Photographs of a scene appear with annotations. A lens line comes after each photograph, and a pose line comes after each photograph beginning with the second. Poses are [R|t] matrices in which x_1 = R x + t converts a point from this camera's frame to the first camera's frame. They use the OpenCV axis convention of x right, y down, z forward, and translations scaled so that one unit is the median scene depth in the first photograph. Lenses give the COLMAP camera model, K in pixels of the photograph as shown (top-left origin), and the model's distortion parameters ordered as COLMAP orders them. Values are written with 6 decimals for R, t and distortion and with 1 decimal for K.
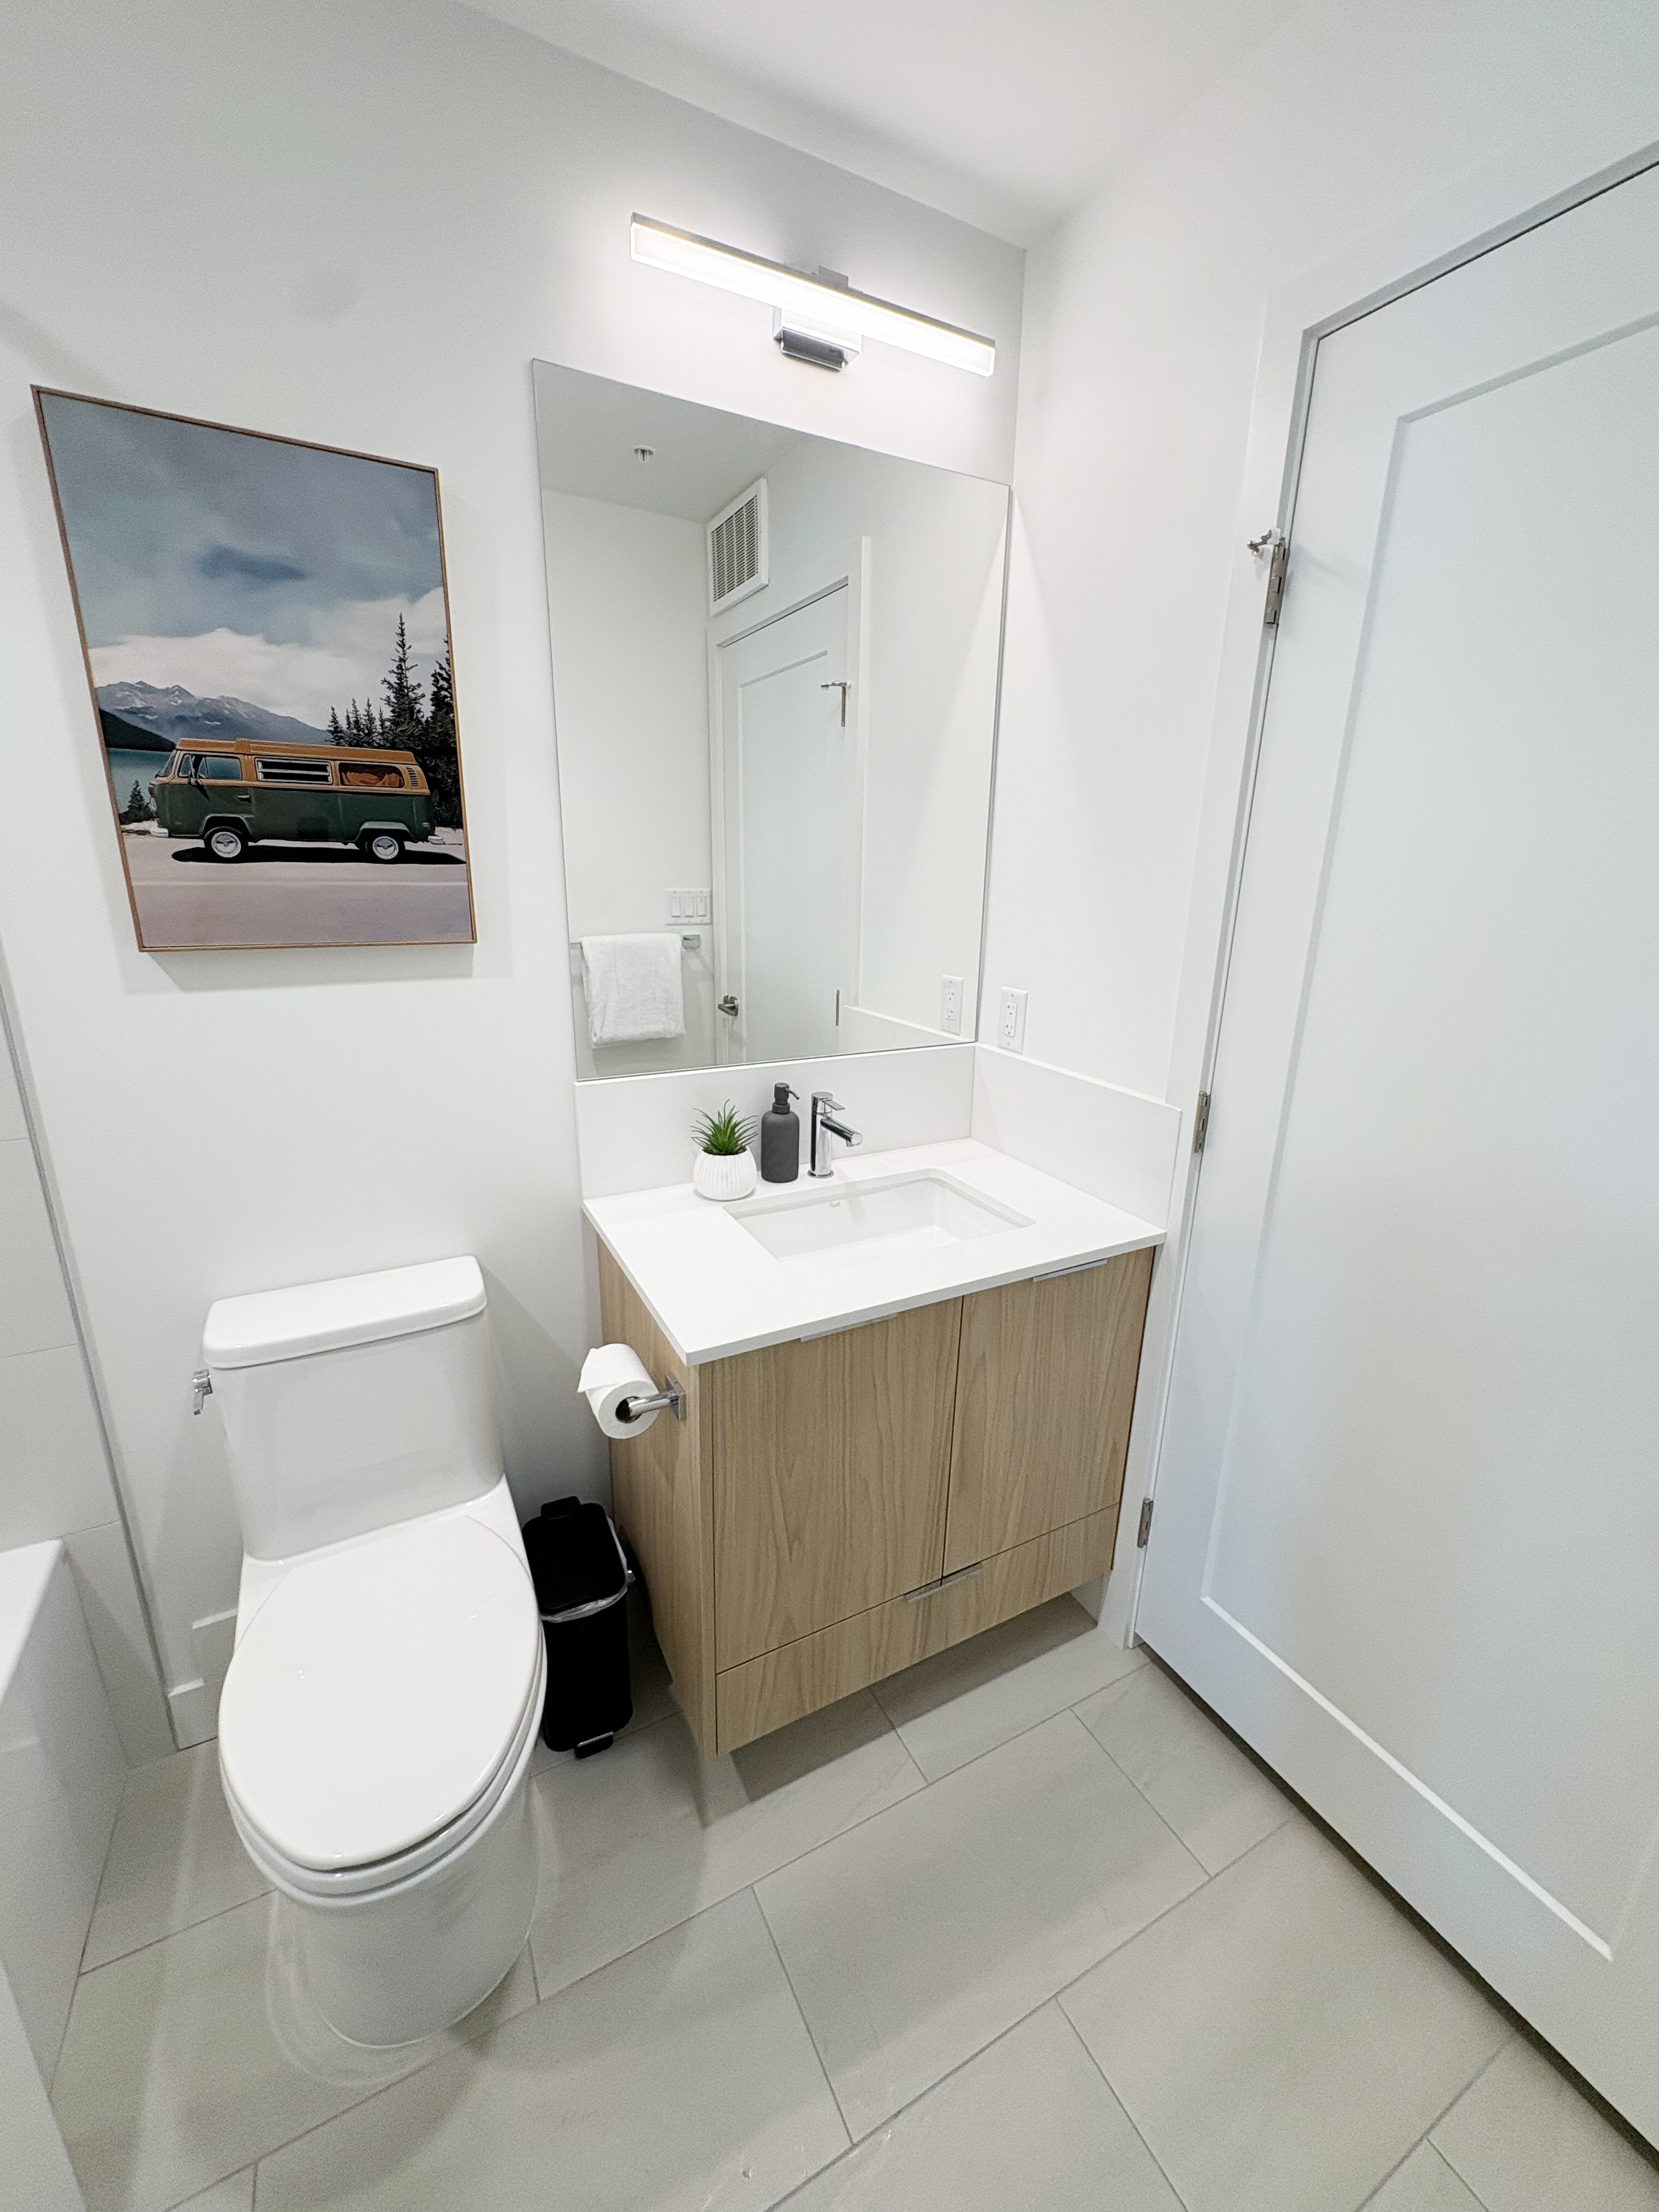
lens RADIAL K [[880.1, 0, 829.7], [0, 880.1, 1102.3], [0, 0, 1]] dist [-0.000528, -0.000696]
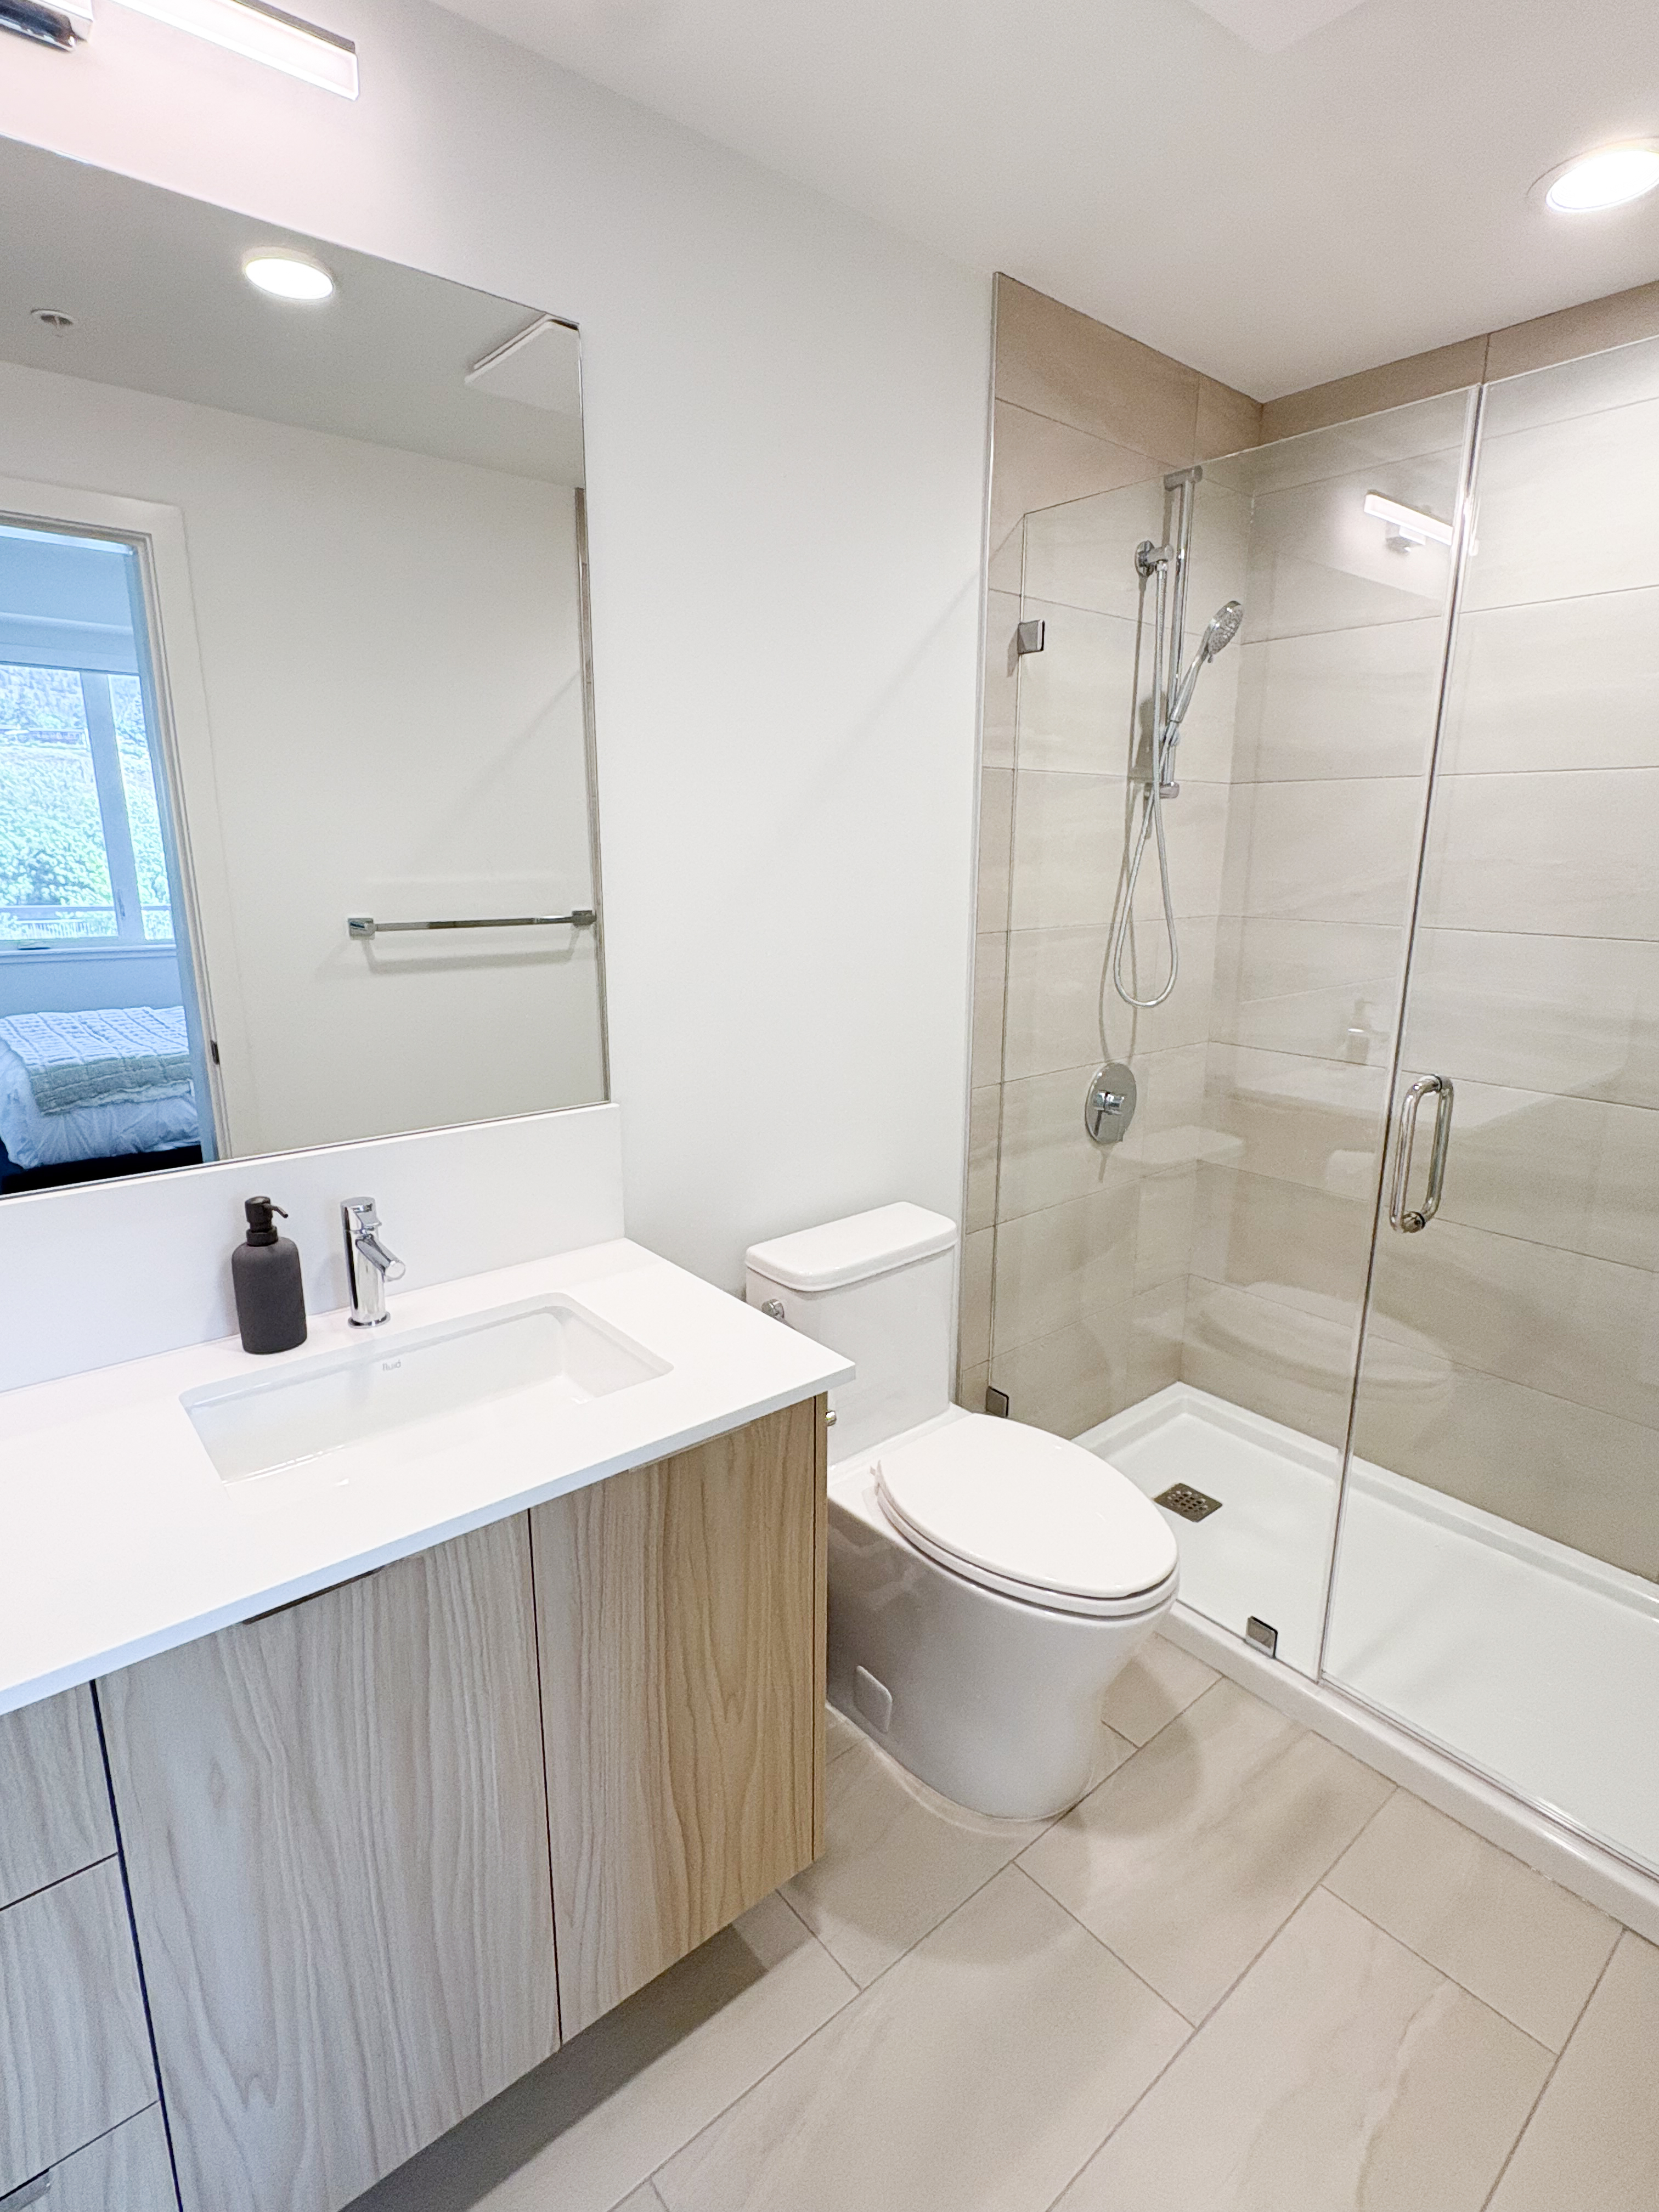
lens RADIAL K [[1123.6, 0, 835.8], [0, 1123.6, 1101.4], [0, 0, 1]] dist [0.006039, 0.000472]
pose [[0.977629, -0.064440, 0.200222, 0.267041], [0.072831, 0.996736, -0.034822, -0.043145], [-0.197325, 0.048626, 0.979132, 0.143498]]
